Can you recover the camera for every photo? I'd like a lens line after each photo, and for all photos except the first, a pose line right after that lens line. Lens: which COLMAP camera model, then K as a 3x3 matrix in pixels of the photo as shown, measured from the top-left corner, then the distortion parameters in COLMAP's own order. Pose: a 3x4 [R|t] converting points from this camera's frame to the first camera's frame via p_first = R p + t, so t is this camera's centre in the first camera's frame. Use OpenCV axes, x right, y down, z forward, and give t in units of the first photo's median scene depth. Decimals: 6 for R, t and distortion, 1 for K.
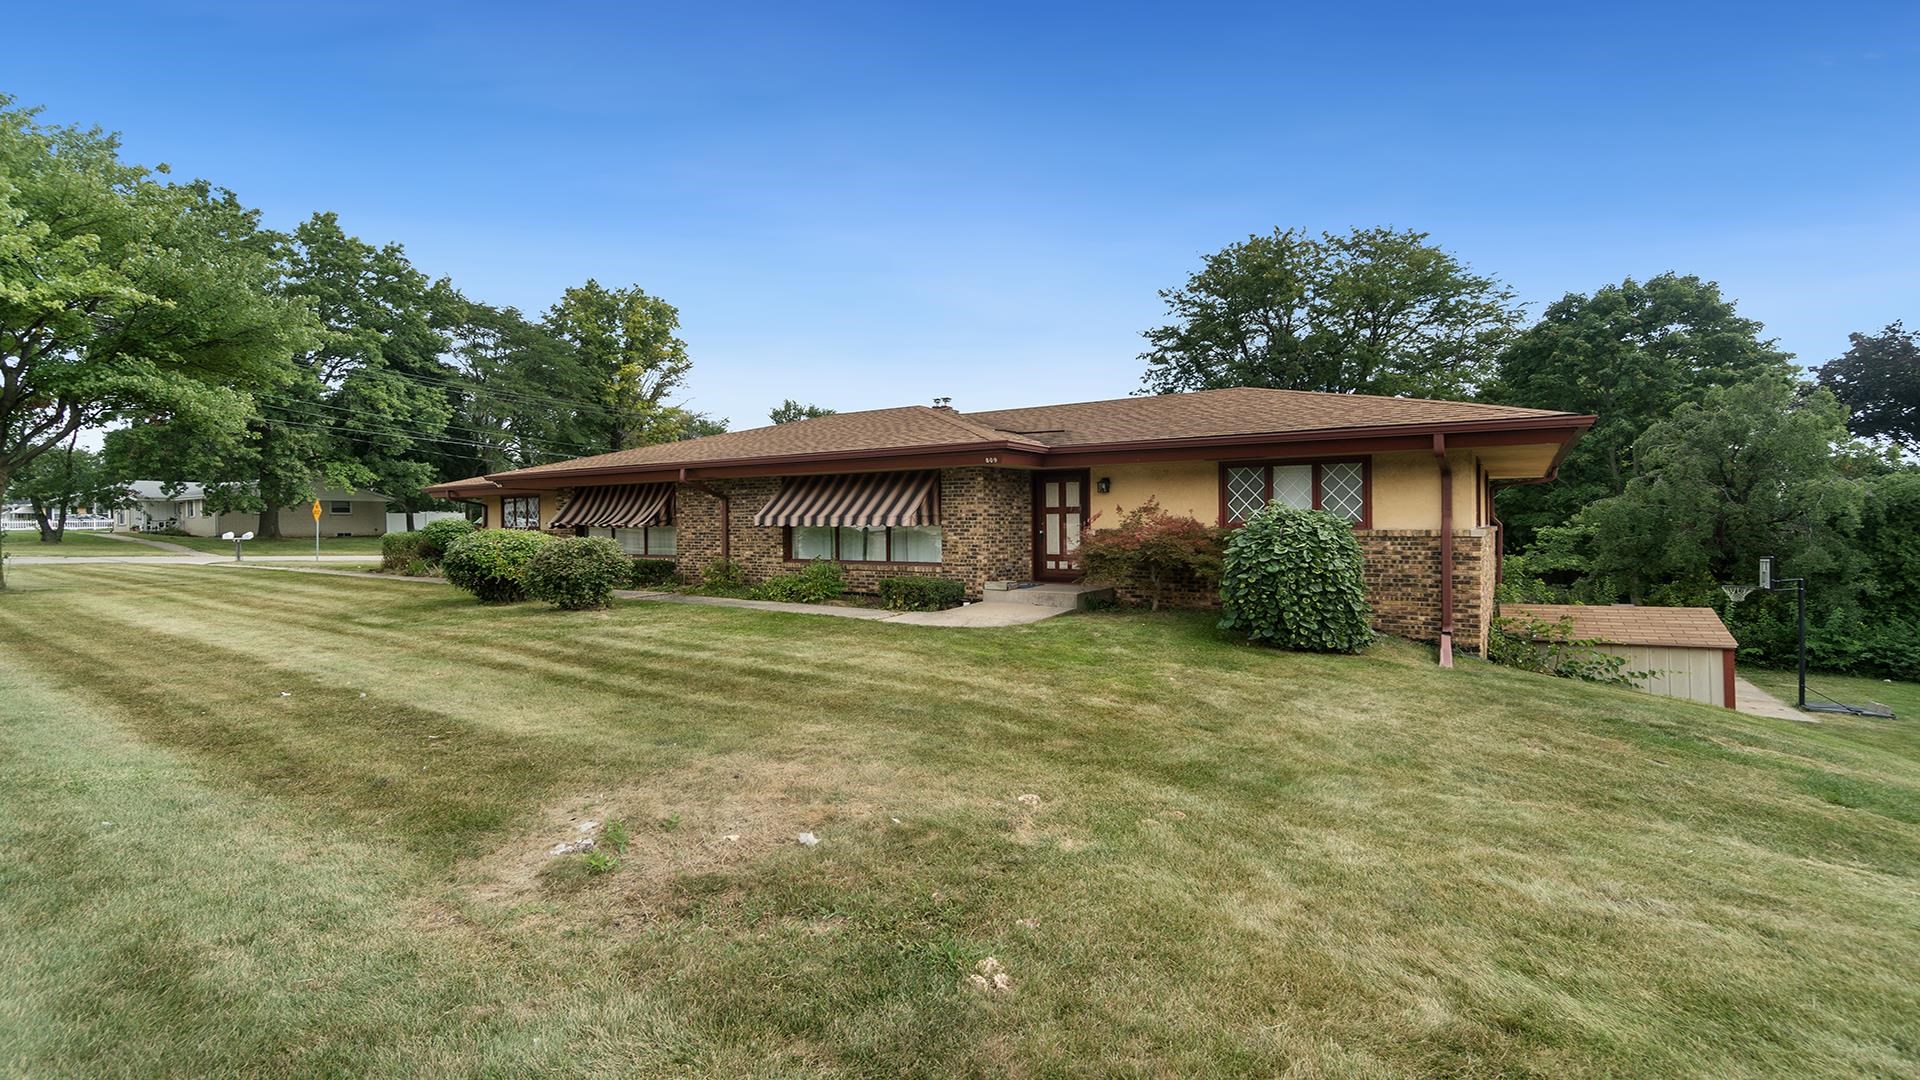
lens RADIAL K [[833.5, 0, 959.3], [0, 833.5, 538.8], [0, 0, 1]] dist [-0.003230, -0.000378]
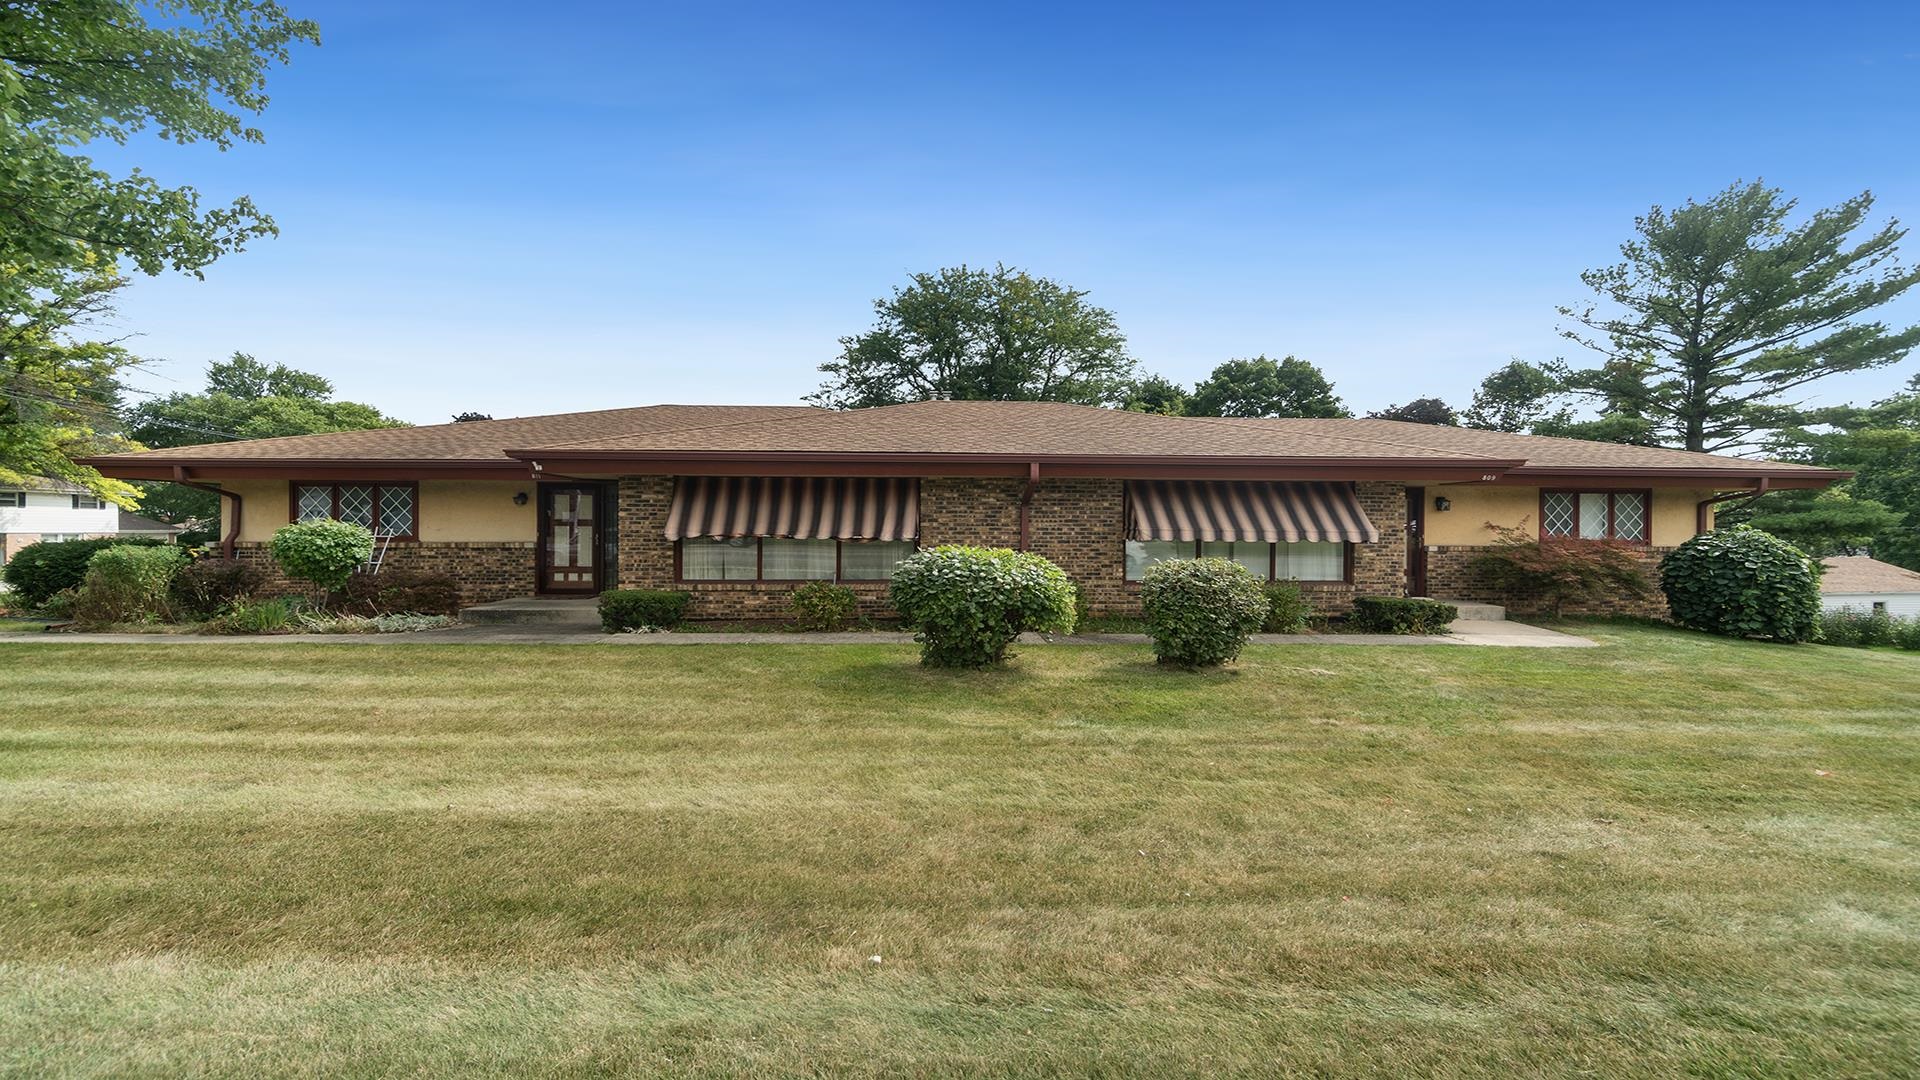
lens RADIAL K [[833.5, 0, 960.1], [0, 833.5, 538.4], [0, 0, 1]] dist [-0.003230, -0.000378]
pose [[0.801727, 0.003916, 0.597678, -0.544473], [0.002303, 0.999951, -0.009642, -0.006314], [-0.597686, 0.009107, 0.801678, 0.290935]]
